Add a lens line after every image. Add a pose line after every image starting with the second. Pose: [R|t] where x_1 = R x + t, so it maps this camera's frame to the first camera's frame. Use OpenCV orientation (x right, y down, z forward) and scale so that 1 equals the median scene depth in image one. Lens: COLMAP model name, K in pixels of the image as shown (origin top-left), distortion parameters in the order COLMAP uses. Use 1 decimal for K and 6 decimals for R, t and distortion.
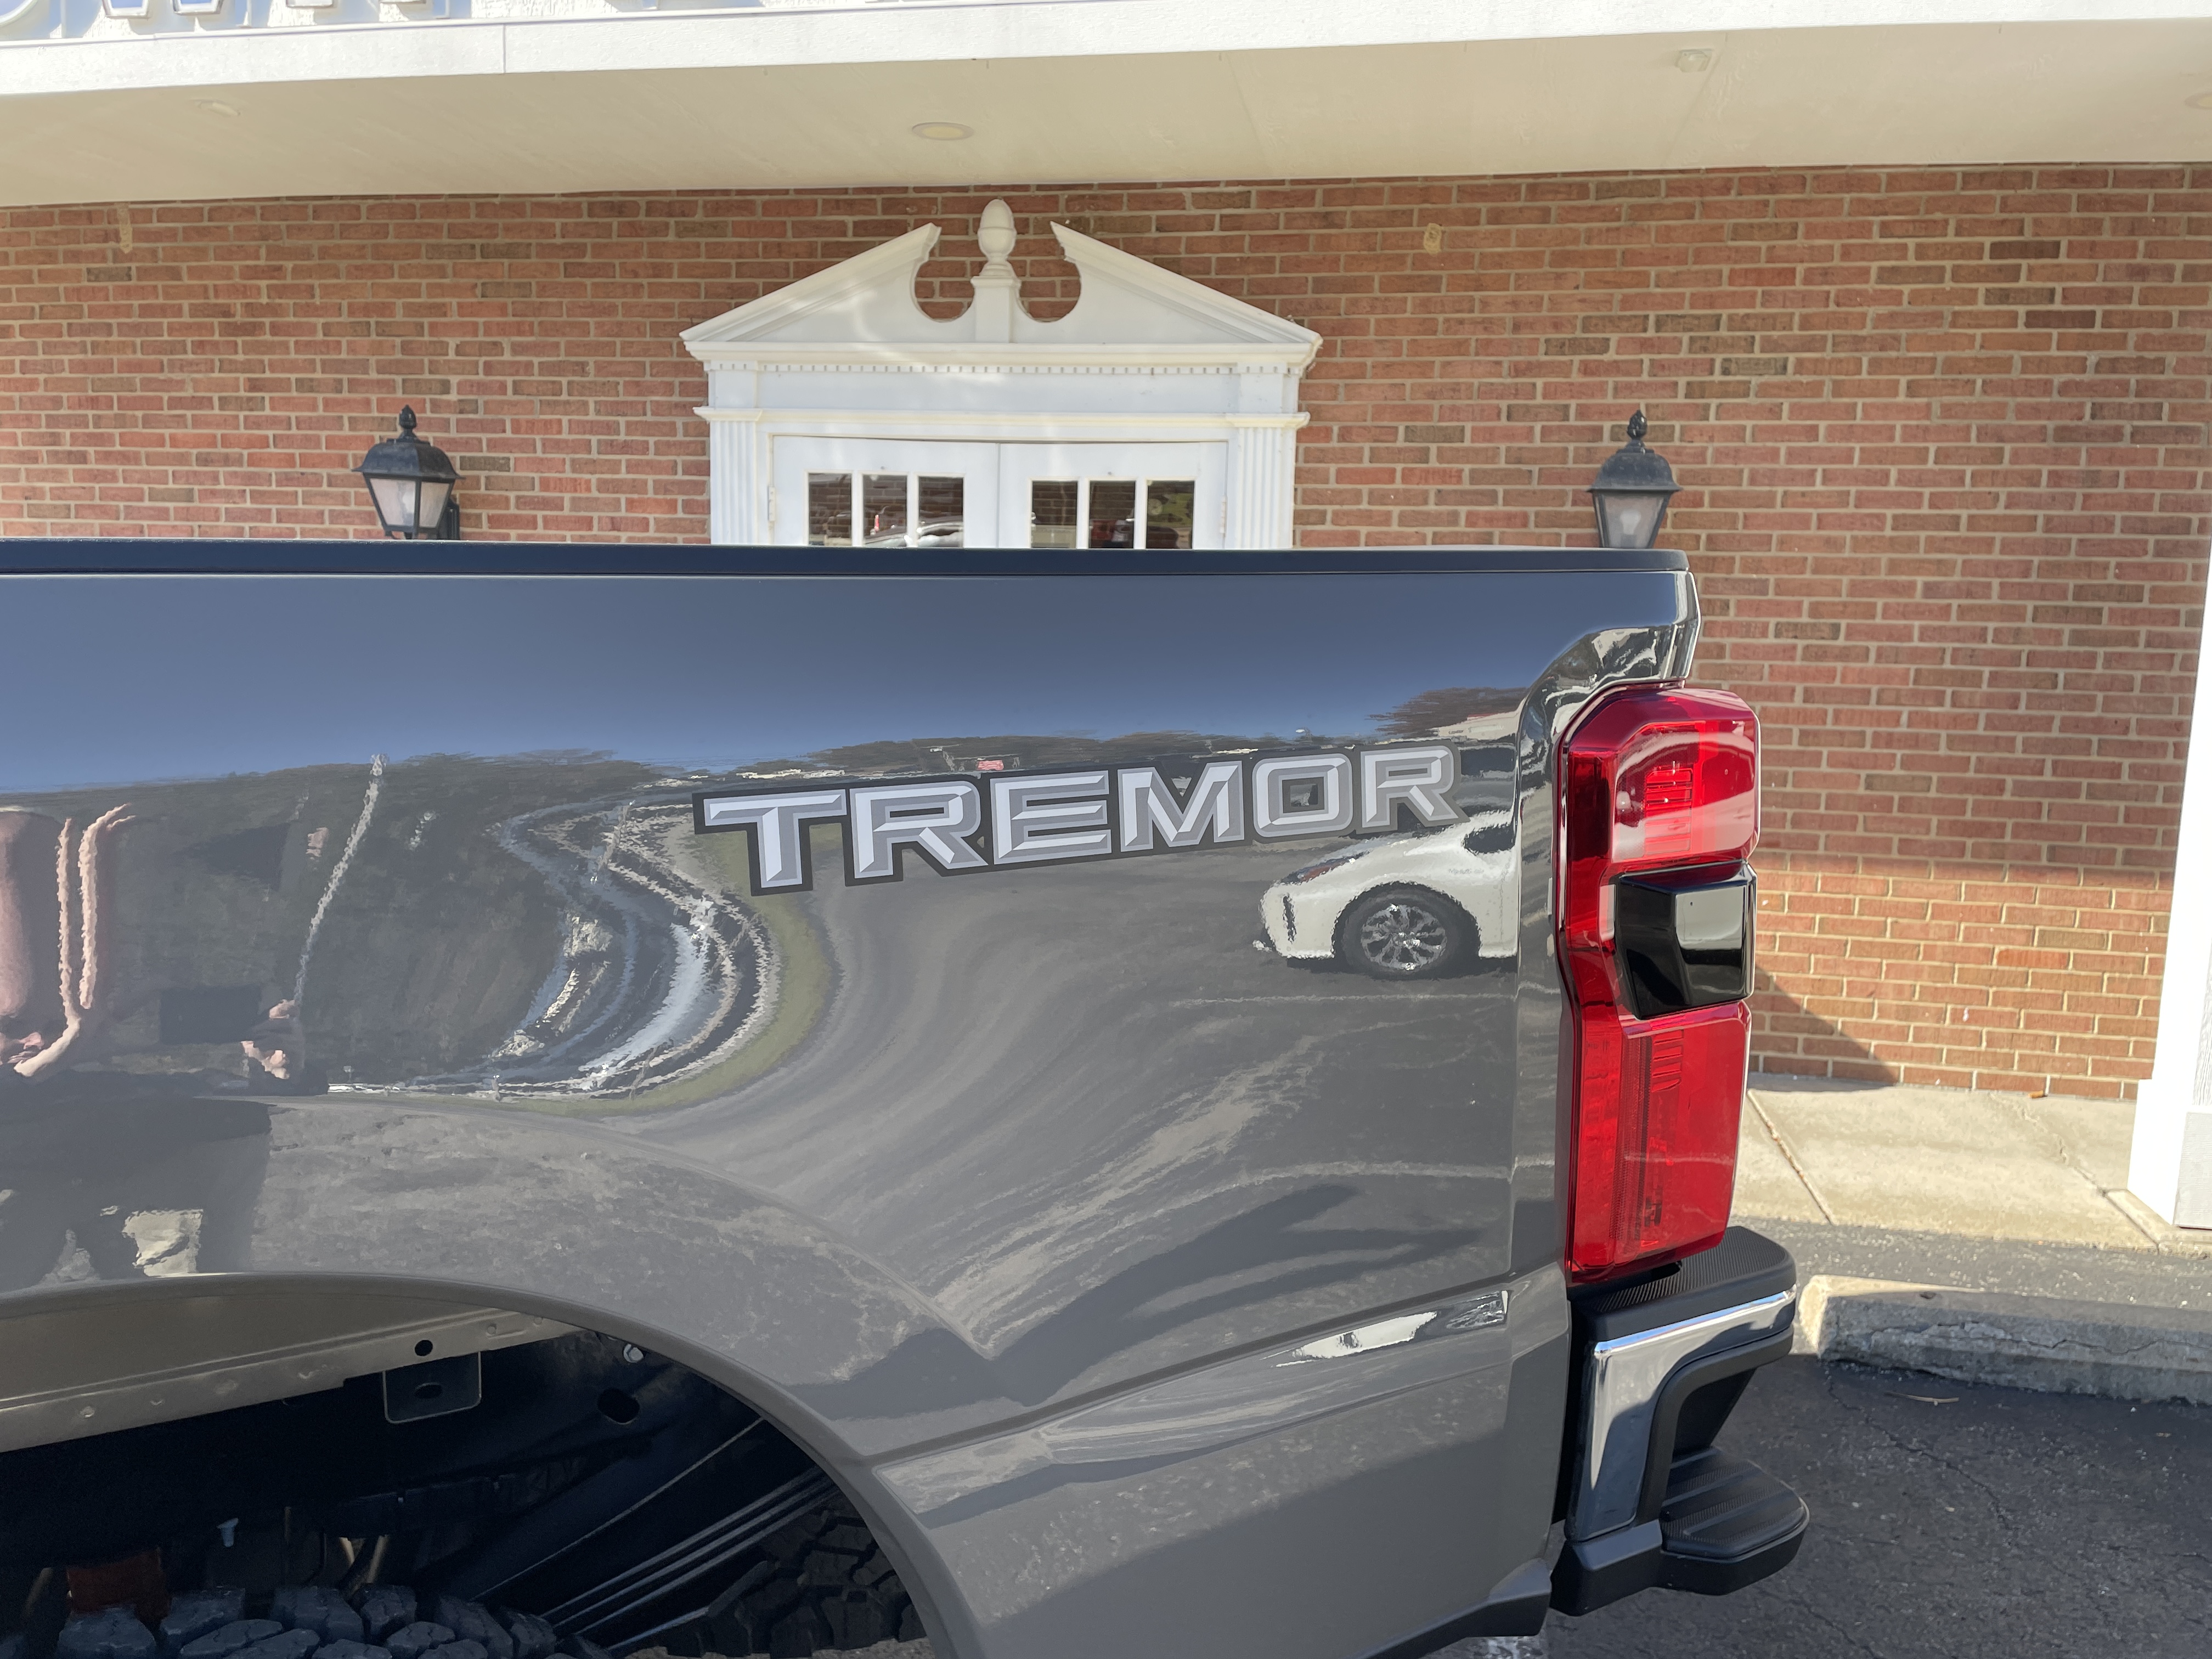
lens RADIAL K [[1668.0, 0, 1101.6], [0, 1668.0, 843.4], [0, 0, 1]] dist [0.099715, -0.125288]
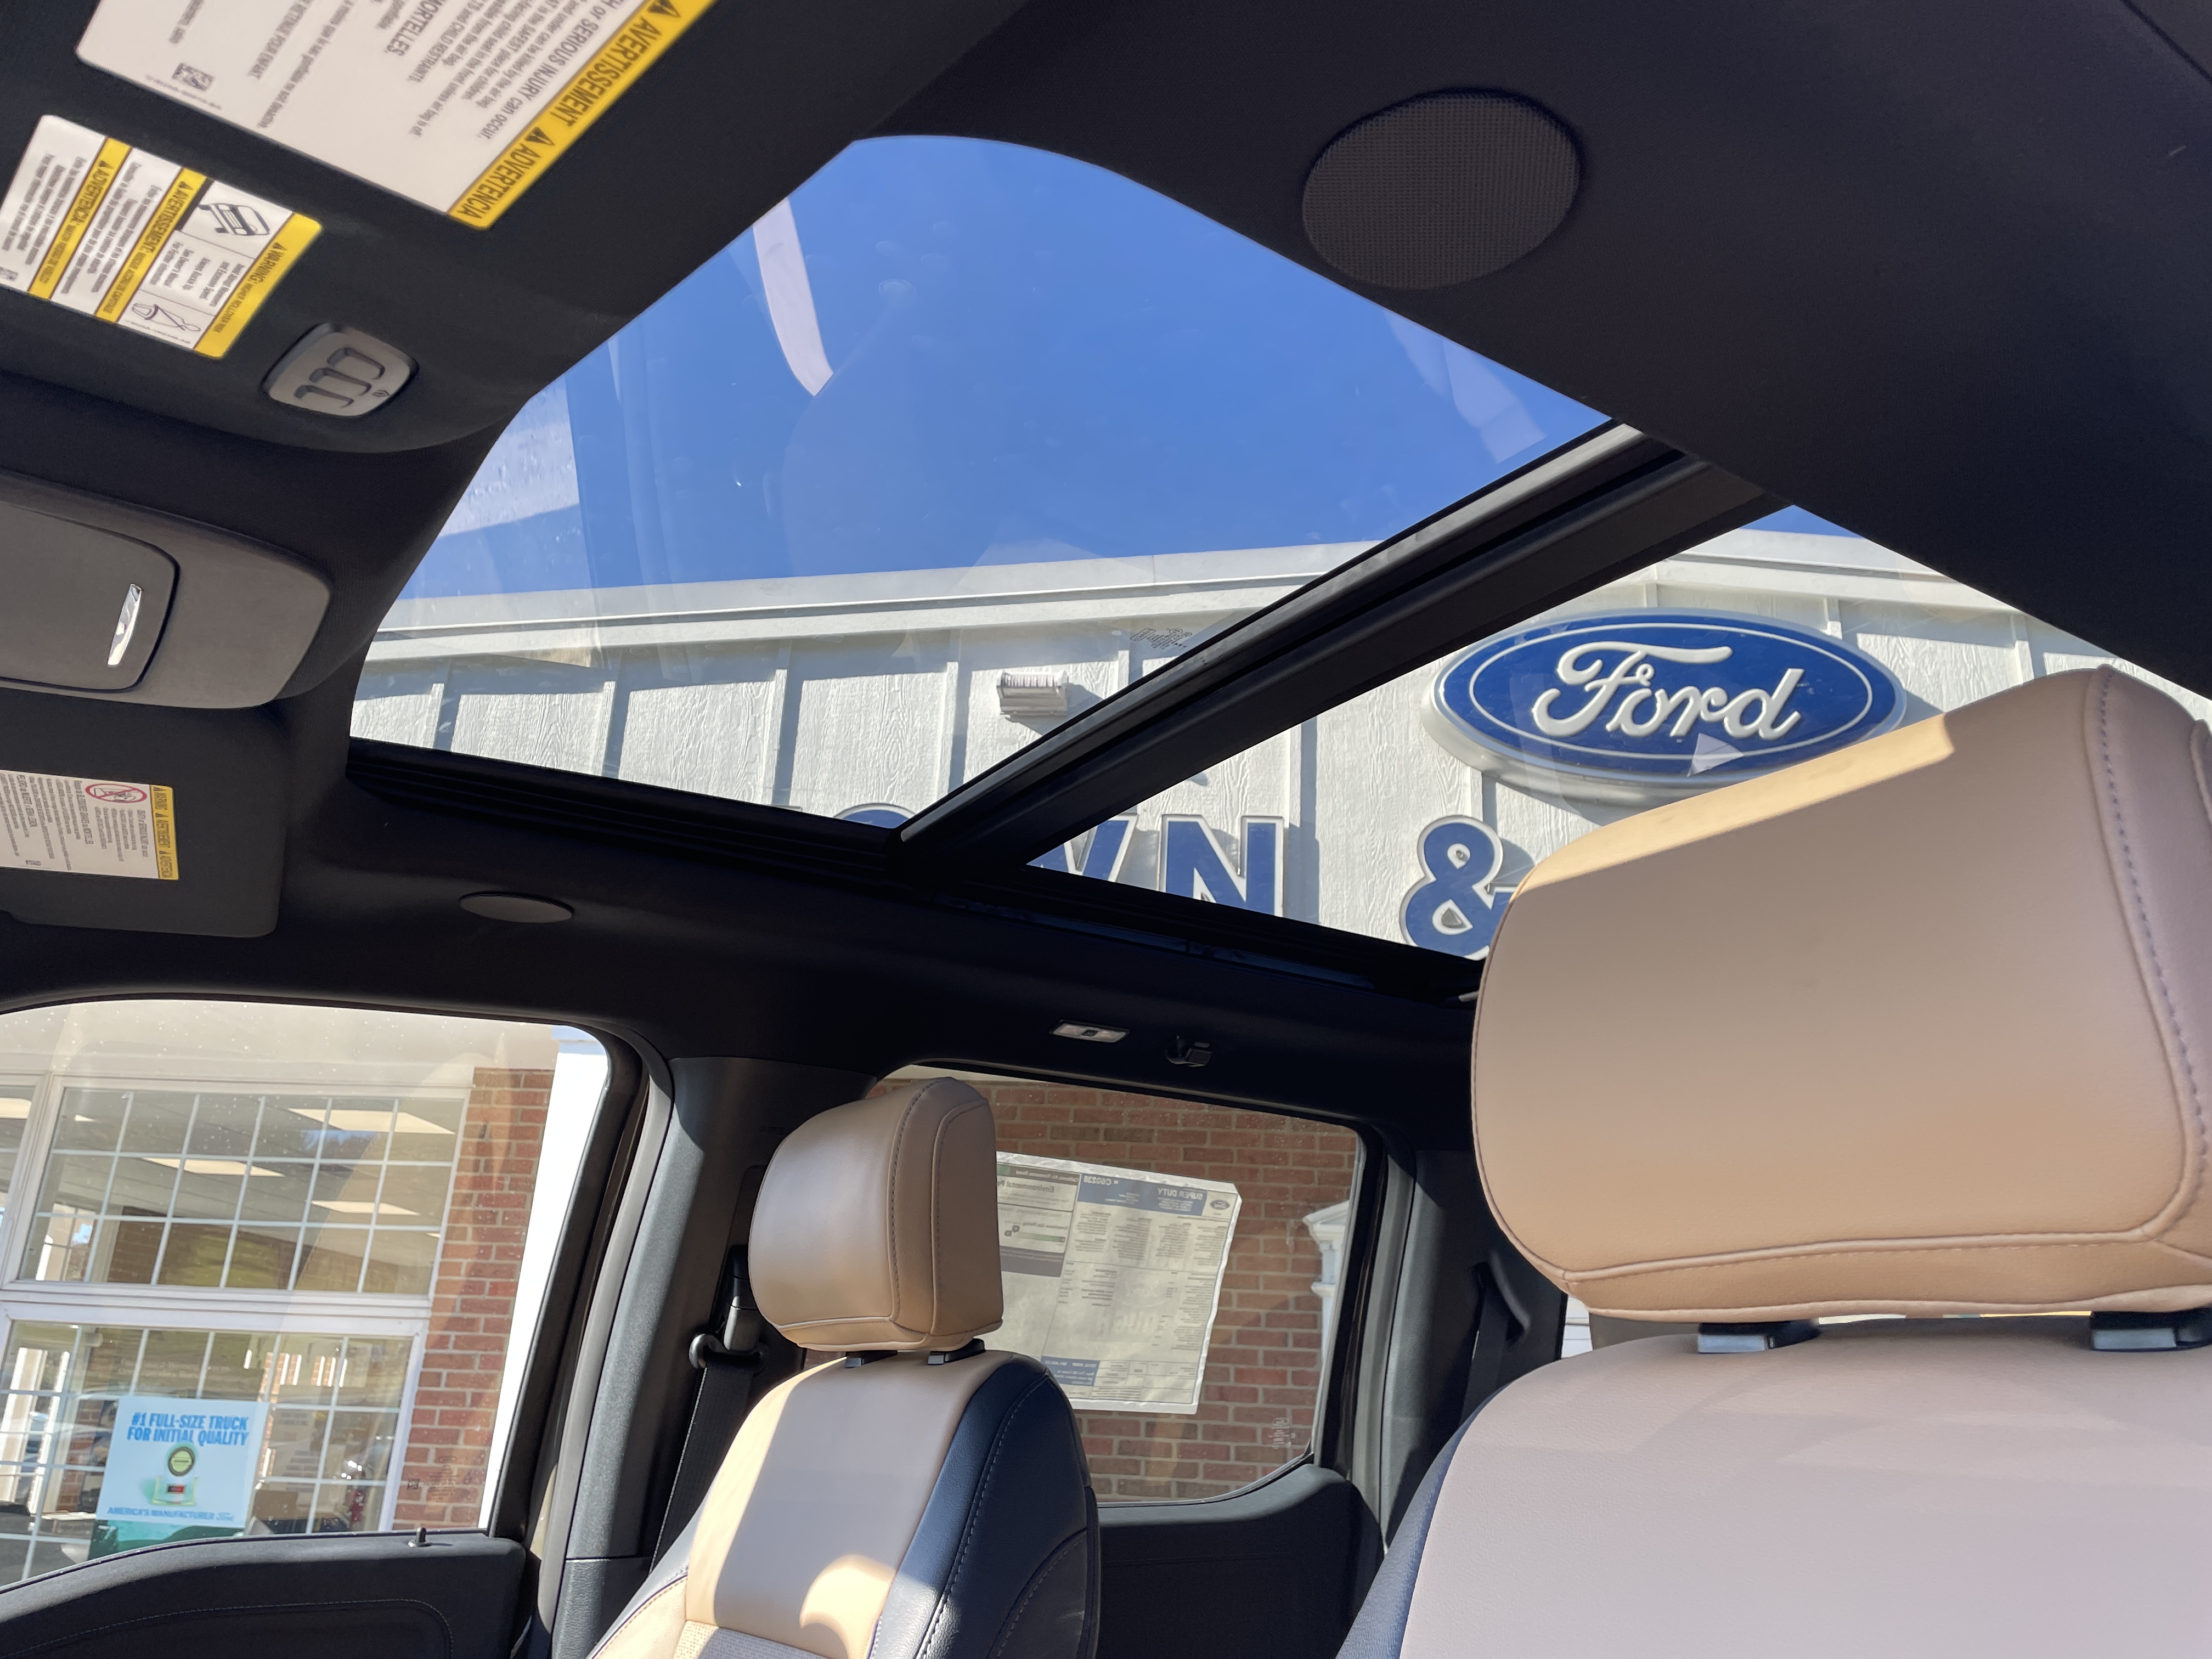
lens RADIAL K [[1668.0, 0, 1117.6], [0, 1668.0, 844.2], [0, 0, 1]] dist [0.099715, -0.125288]
pose [[0.990521, 0.063645, 0.121729, -0.511656], [-0.001236, 0.890279, -0.455415, -0.019652], [-0.137357, 0.450947, 0.881918, -0.055351]]
